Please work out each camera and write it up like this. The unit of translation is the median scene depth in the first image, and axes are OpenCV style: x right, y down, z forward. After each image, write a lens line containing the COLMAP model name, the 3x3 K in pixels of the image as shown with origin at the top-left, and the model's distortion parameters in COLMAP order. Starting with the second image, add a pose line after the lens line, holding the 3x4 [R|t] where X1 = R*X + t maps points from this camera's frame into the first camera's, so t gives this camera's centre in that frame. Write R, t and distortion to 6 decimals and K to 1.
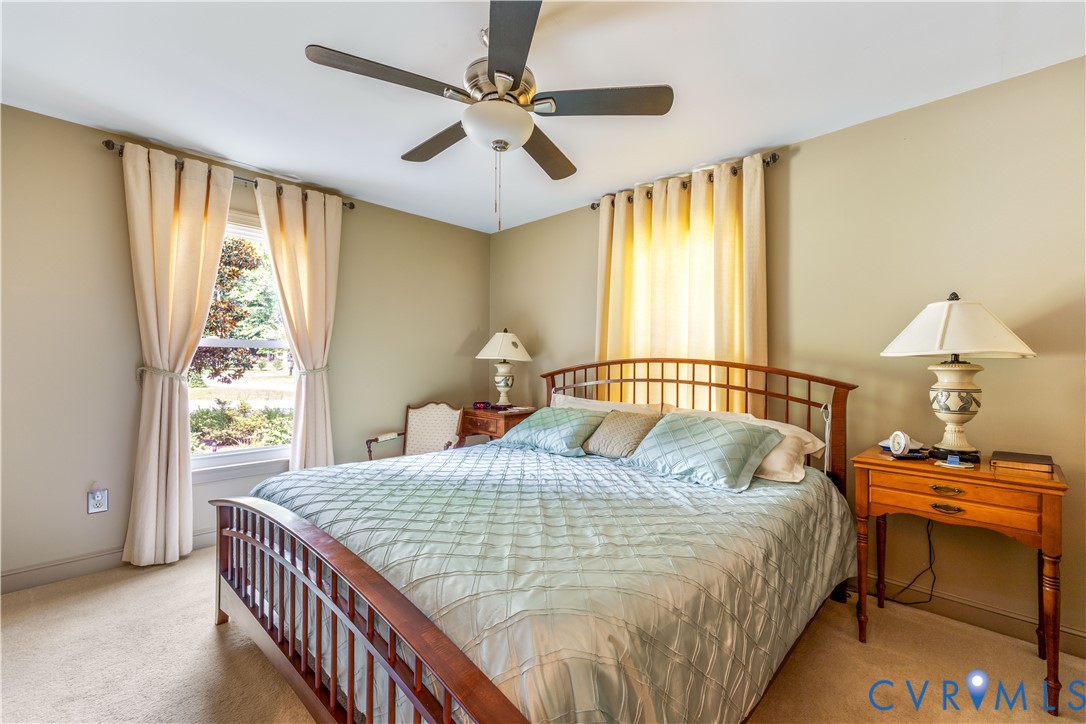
lens RADIAL K [[452.2, 0, 543.0], [0, 452.2, 362.0], [0, 0, 1]] dist [0.012191, 0.000011]
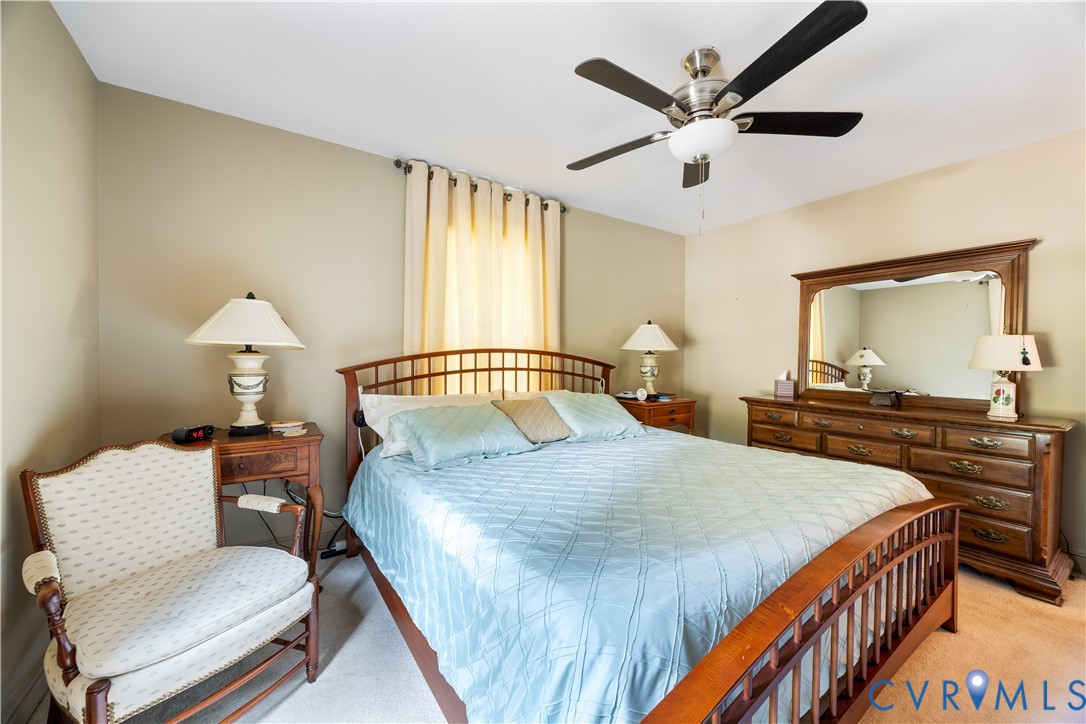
lens RADIAL K [[427.5, 0, 541.4], [0, 427.5, 362.2], [0, 0, 1]] dist [0.011148, 0.000019]
pose [[0.211066, -0.021121, 0.977244, -0.720567], [-0.003853, 0.999741, 0.022439, 0.000080], [-0.977464, -0.008501, 0.210930, 0.683341]]
